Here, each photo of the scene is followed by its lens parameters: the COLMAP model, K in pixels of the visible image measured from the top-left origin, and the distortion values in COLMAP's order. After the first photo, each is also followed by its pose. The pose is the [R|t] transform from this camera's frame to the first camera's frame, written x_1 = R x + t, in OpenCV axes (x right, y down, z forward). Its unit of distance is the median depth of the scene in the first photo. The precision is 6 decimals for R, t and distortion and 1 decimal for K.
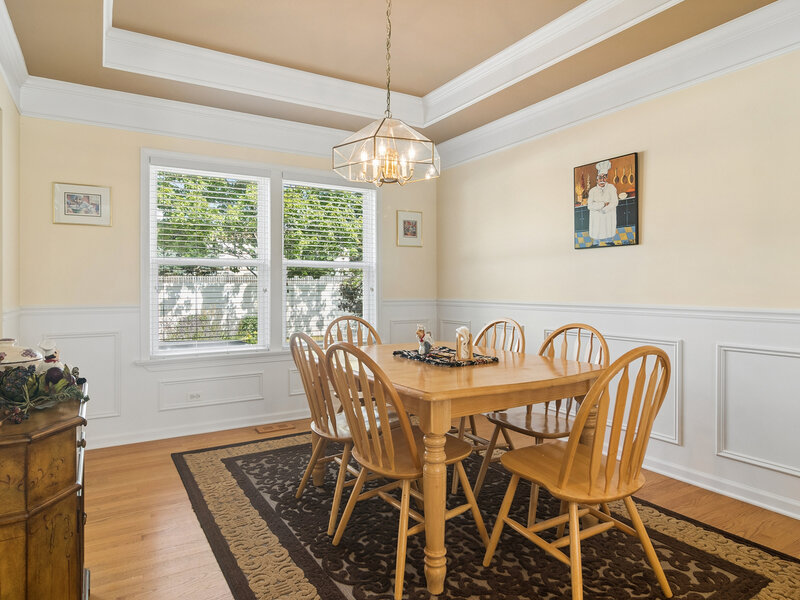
lens RADIAL K [[483.6, 0, 389.9], [0, 483.6, 298.0], [0, 0, 1]] dist [-0.019426, 0.014647]
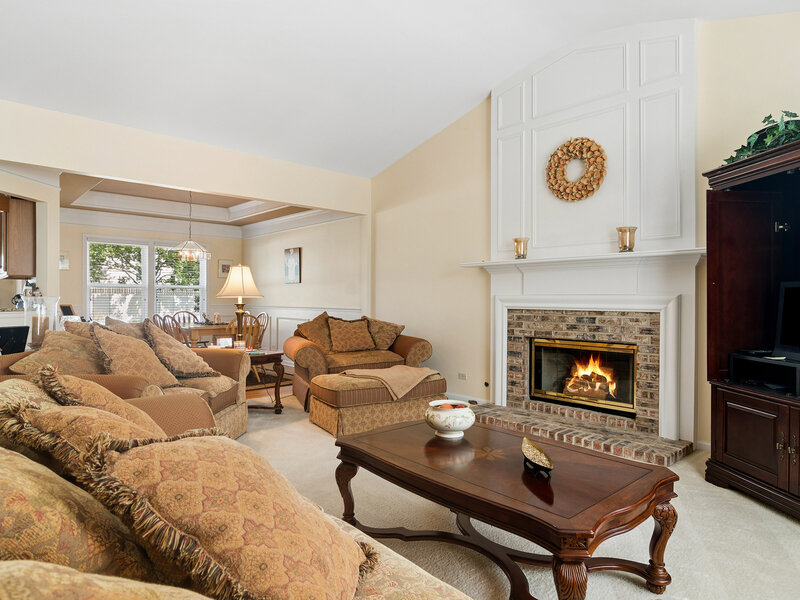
lens RADIAL K [[483.6, 0, 389.9], [0, 483.6, 298.0], [0, 0, 1]] dist [-0.019426, 0.014647]
pose [[0.979094, 0.012602, 0.203018, 0.291364], [-0.007173, 0.999597, -0.027457, 0.024042], [-0.203283, 0.025427, 0.978790, -1.022124]]
